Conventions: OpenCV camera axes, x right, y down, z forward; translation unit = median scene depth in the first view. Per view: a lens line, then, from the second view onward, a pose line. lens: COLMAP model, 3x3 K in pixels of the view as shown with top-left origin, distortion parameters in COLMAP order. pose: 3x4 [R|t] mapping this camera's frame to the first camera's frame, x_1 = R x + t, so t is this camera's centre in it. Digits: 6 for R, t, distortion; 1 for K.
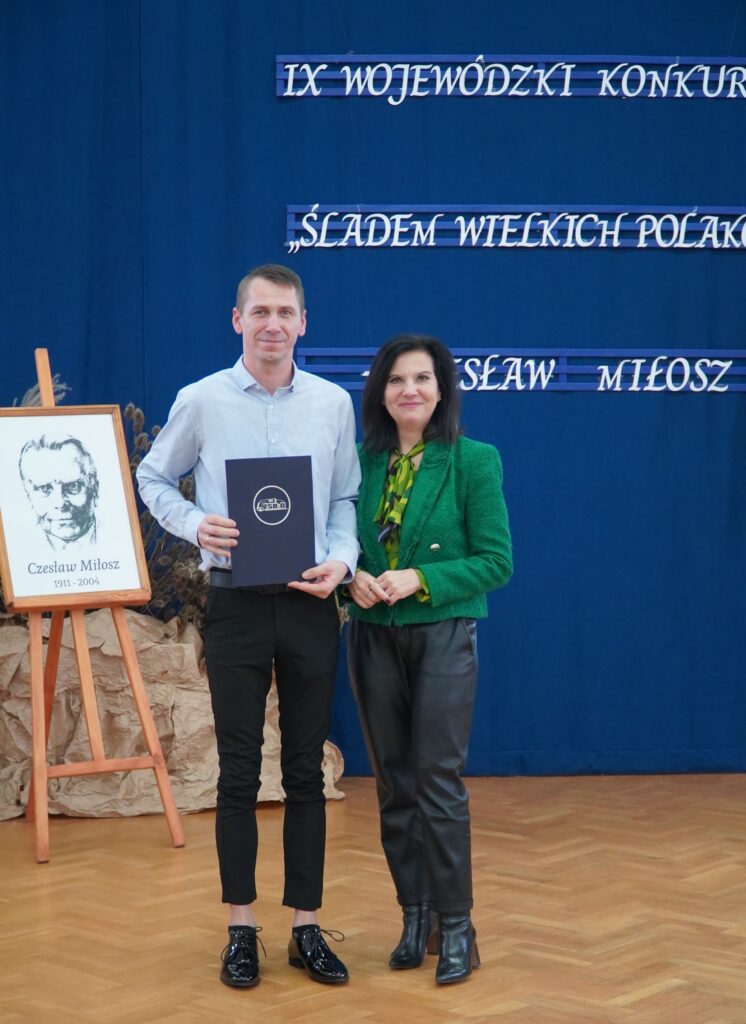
lens RADIAL K [[2014.1, 0, 373.0], [0, 2014.1, 512.0], [0, 0, 1]] dist [-0.187417, -0.367220]
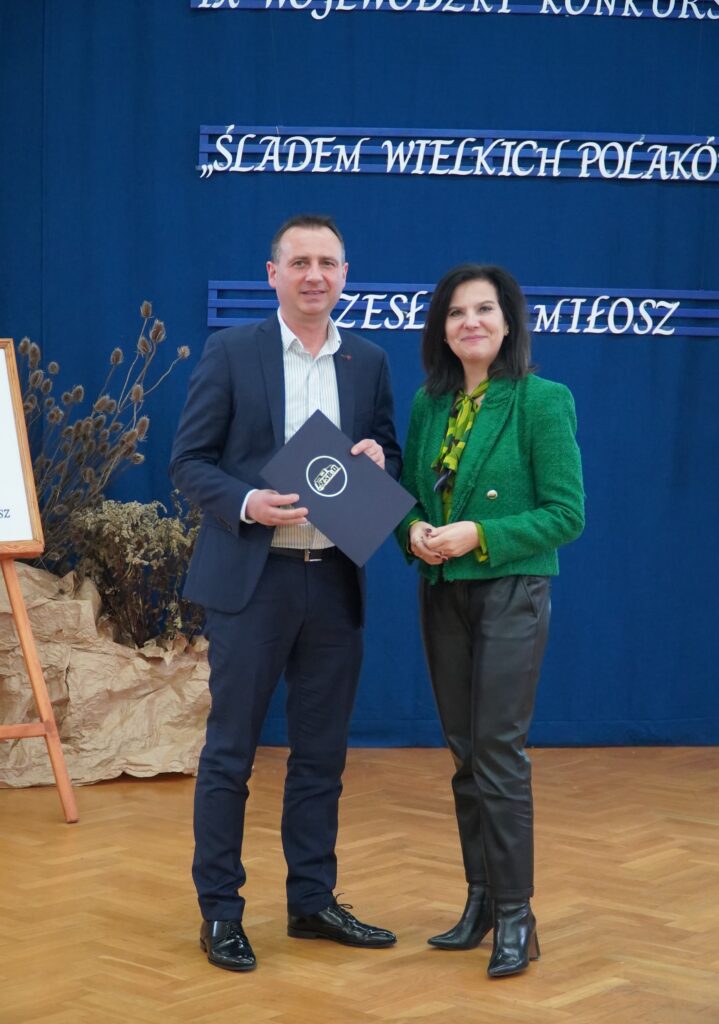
lens RADIAL K [[2105.0, 0, 356.6], [0, 2105.0, 492.9], [0, 0, 1]] dist [-0.231349, -0.107394]
pose [[0.999406, 0.013284, 0.031784, 0.000849], [-0.013715, 0.999817, 0.013366, 0.001814], [-0.031600, -0.013794, 0.999405, 0.037506]]
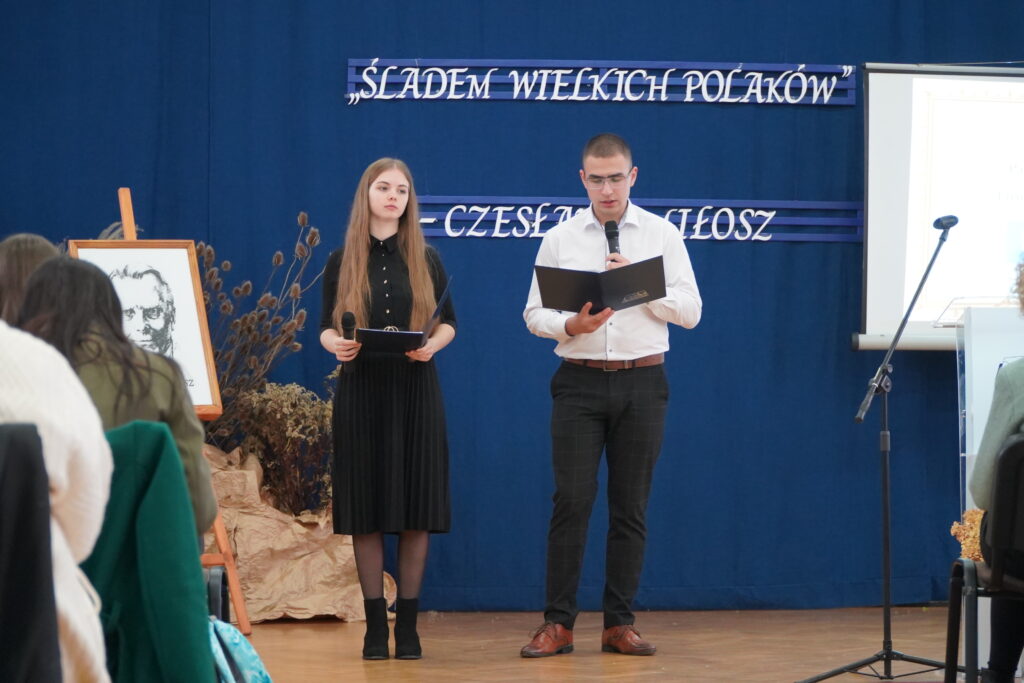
lens RADIAL K [[3245.1, 0, 473.1], [0, 3245.1, 344.3], [0, 0, 1]] dist [-0.683342, -0.775237]
pose [[0.999958, 0.008985, 0.002063, 0.020051], [-0.008847, 0.998195, -0.059394, 0.094466], [-0.002593, 0.059373, 0.998232, -0.667590]]
